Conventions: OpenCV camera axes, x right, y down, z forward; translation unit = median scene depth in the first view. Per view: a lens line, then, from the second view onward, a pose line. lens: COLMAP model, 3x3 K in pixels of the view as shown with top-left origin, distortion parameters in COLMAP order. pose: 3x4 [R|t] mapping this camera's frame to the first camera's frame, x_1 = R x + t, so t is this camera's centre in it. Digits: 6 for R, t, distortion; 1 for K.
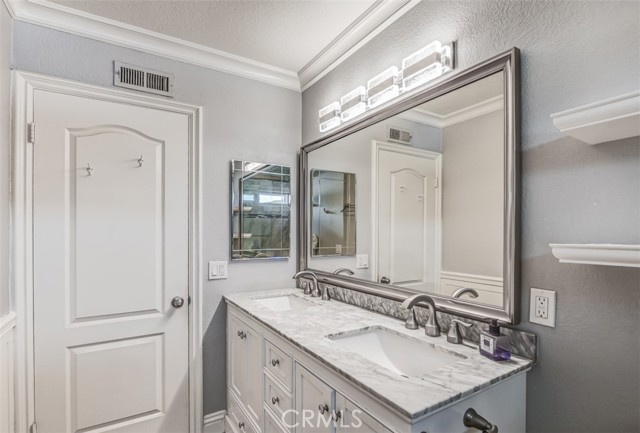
lens RADIAL K [[318.2, 0, 320.5], [0, 318.2, 232.2], [0, 0, 1]] dist [-0.000541, -0.000036]
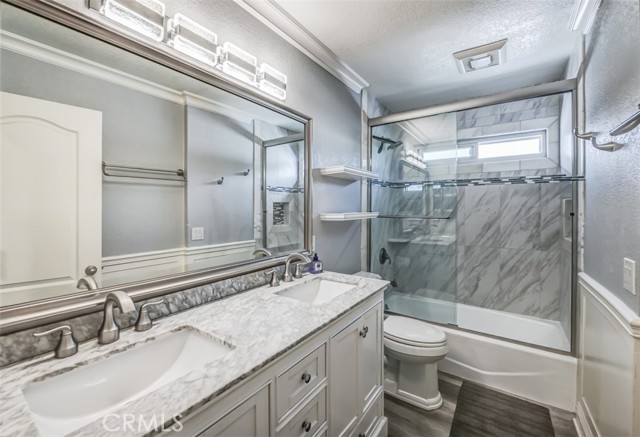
lens RADIAL K [[273.0, 0, 320.8], [0, 273.0, 210.3], [0, 0, 1]] dist [0.000085, -0.000003]
pose [[-0.397830, 0.002361, 0.917456, -0.689898], [0.007961, 0.999968, 0.000878, 0.001987], [-0.917425, 0.007653, -0.397836, 1.110857]]
